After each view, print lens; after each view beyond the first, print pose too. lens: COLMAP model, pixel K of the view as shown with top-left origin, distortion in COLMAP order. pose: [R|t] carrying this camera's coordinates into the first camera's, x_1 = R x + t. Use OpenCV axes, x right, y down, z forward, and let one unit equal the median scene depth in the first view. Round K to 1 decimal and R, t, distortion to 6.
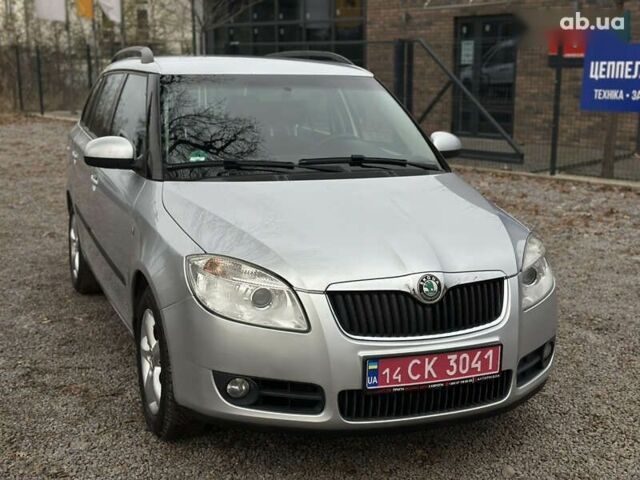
lens RADIAL K [[895.3, 0, 314.5], [0, 895.3, 239.7], [0, 0, 1]] dist [0.137980, 0.000000]
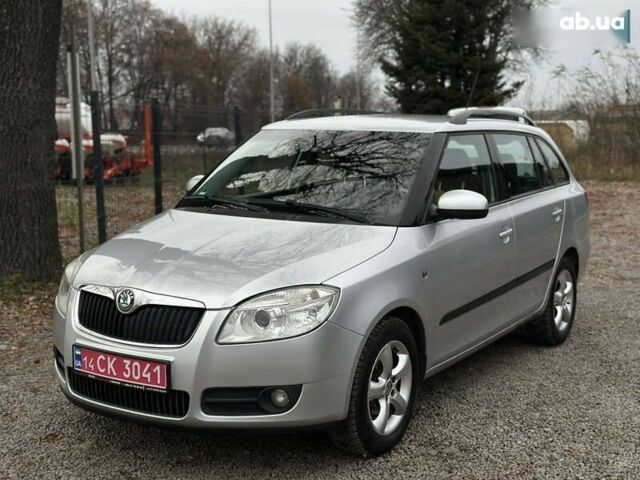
lens RADIAL K [[895.3, 0, 319.6], [0, 895.3, 241.4], [0, 0, 1]] dist [0.137980, 0.000000]
pose [[0.588665, 0.103156, -0.801768, 1.209560], [-0.160610, 0.986976, 0.009063, -0.074584], [0.792261, 0.123437, 0.597566, 0.467940]]
